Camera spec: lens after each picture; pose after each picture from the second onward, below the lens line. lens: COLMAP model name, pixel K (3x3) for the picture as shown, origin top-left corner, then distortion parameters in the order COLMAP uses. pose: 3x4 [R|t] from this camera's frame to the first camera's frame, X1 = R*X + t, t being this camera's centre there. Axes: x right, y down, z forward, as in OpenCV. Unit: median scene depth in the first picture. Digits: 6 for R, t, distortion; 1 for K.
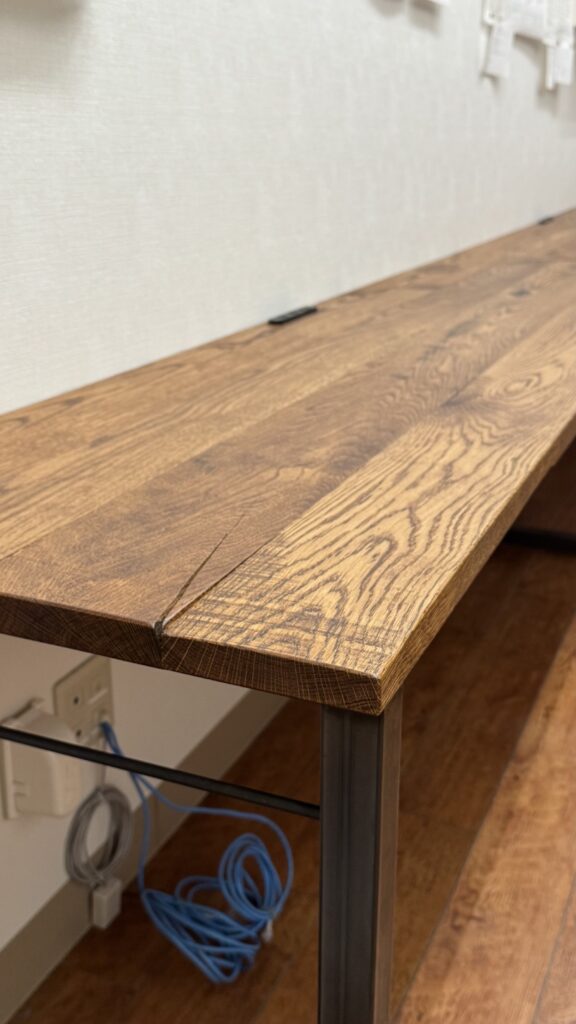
lens RADIAL K [[1041.2, 0, 284.1], [0, 1041.2, 518.5], [0, 0, 1]] dist [0.164487, -0.410484]
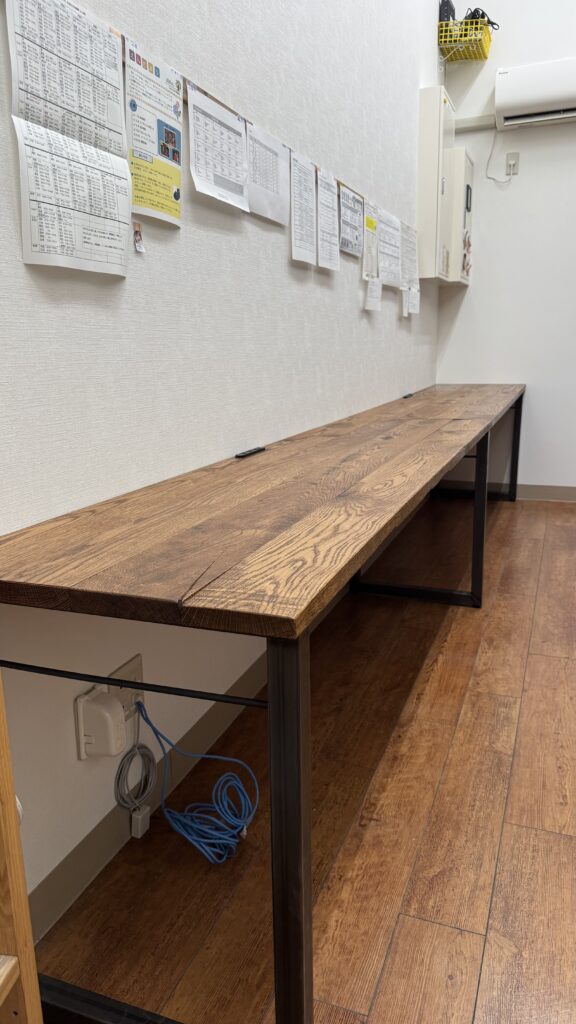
lens RADIAL K [[726.1, 0, 294.2], [0, 726.1, 507.2], [0, 0, 1]] dist [0.087958, -0.136663]
pose [[0.997625, -0.028436, 0.062733, 0.007599], [0.036251, 0.991216, -0.127186, 0.088342], [-0.058566, 0.129158, 0.989893, -0.283747]]
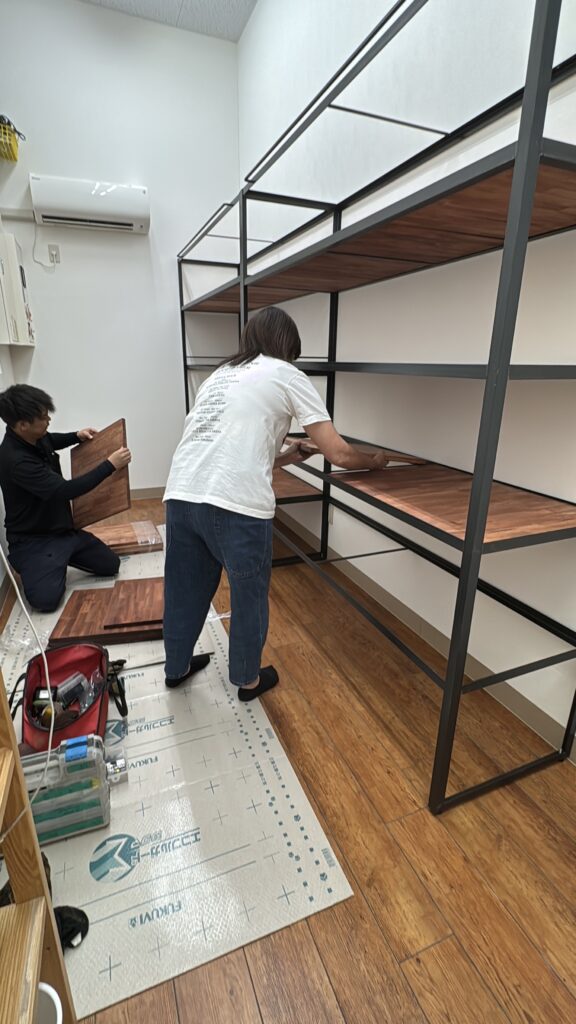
lens RADIAL K [[465.5, 0, 291.9], [0, 465.5, 514.1], [0, 0, 1]] dist [-0.002861, -0.000300]
pose [[0.684030, -0.216177, 0.696685, -0.073728], [0.237199, 0.969091, 0.067813, -0.406961], [-0.689811, 0.118867, 0.714165, 0.210790]]
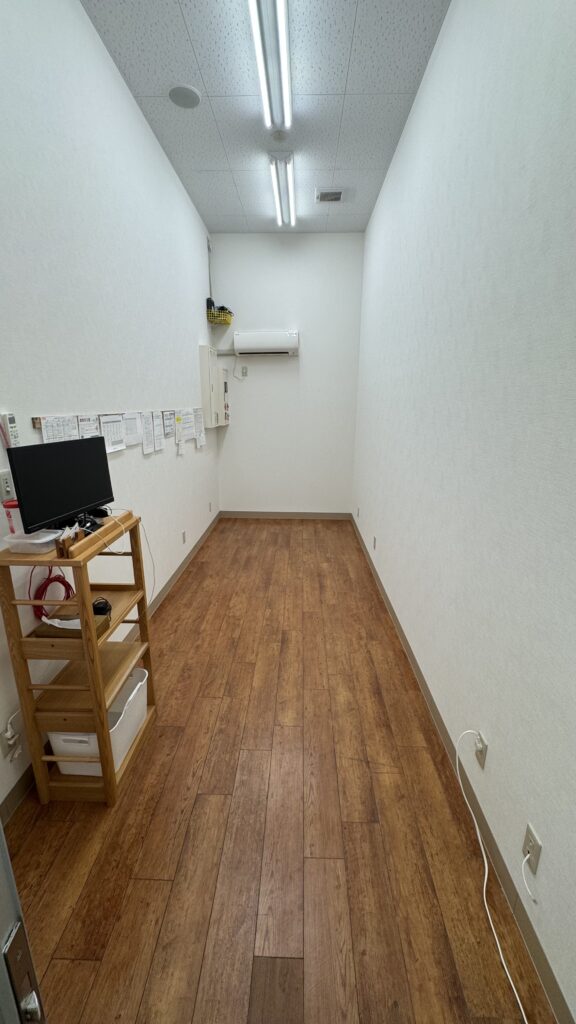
lens RADIAL K [[406.7, 0, 288.0], [0, 406.7, 512.0], [0, 0, 1]] dist [0.001233, 0.000022]
pose [[0.924195, -0.094428, 0.370063, -0.019433], [0.126774, 0.989863, -0.064024, -0.252103], [-0.360266, 0.106085, 0.926798, -1.648901]]
